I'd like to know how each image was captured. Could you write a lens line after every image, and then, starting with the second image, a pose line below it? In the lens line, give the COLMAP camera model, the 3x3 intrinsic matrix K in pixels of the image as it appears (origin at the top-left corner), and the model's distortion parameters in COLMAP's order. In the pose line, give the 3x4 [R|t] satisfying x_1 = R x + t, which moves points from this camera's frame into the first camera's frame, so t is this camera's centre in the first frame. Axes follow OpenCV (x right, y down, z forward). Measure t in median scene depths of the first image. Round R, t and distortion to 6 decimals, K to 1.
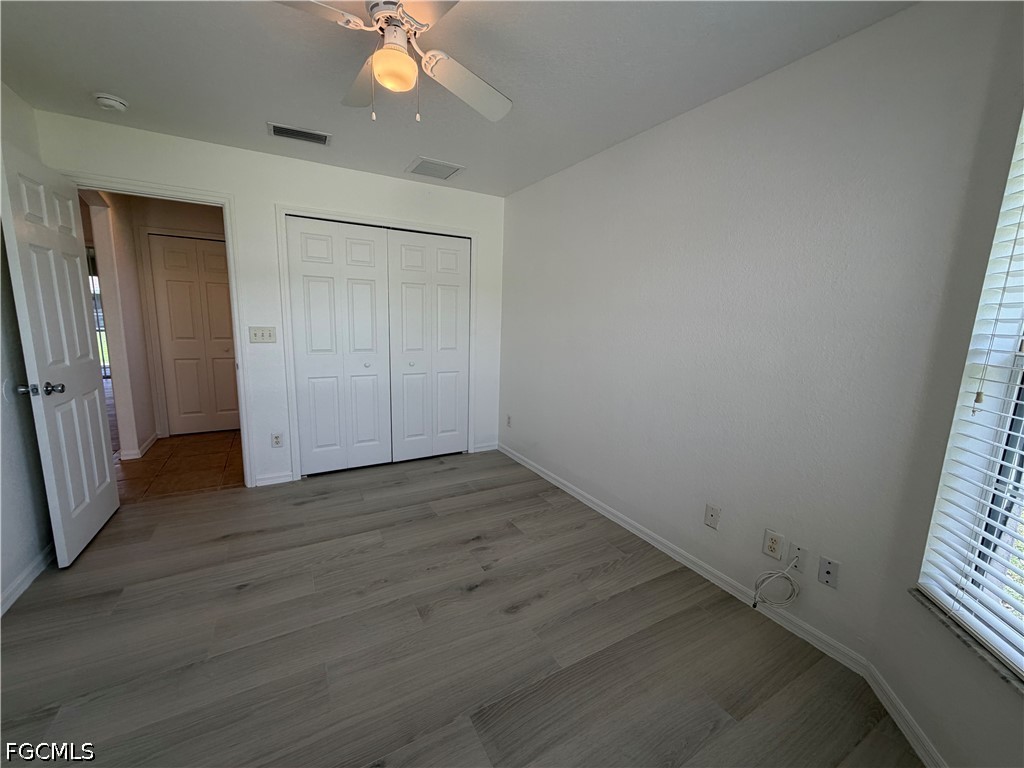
lens RADIAL K [[407.9, 0, 508.6], [0, 407.9, 382.4], [0, 0, 1]] dist [0.001223, -0.000140]
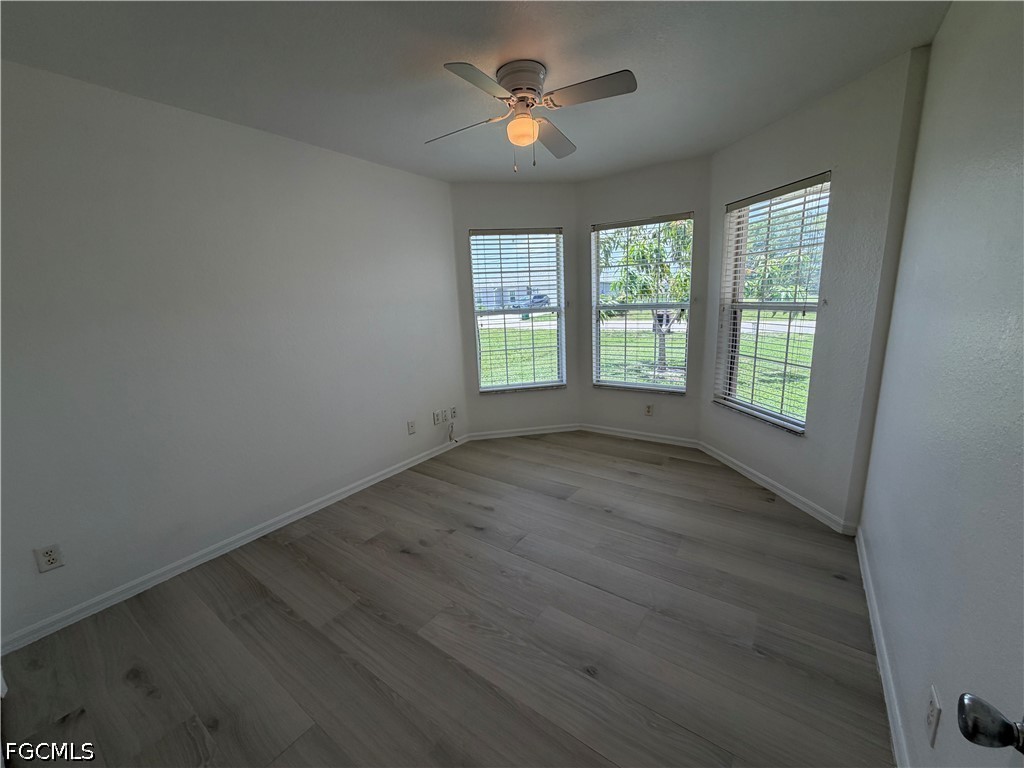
lens RADIAL K [[407.9, 0, 511.4], [0, 407.9, 382.9], [0, 0, 1]] dist [0.001223, -0.000140]
pose [[-0.419218, -0.201403, 0.885264, -0.978875], [0.177289, 0.938151, 0.297391, -0.231551], [-0.890407, 0.281620, -0.357583, 1.053083]]
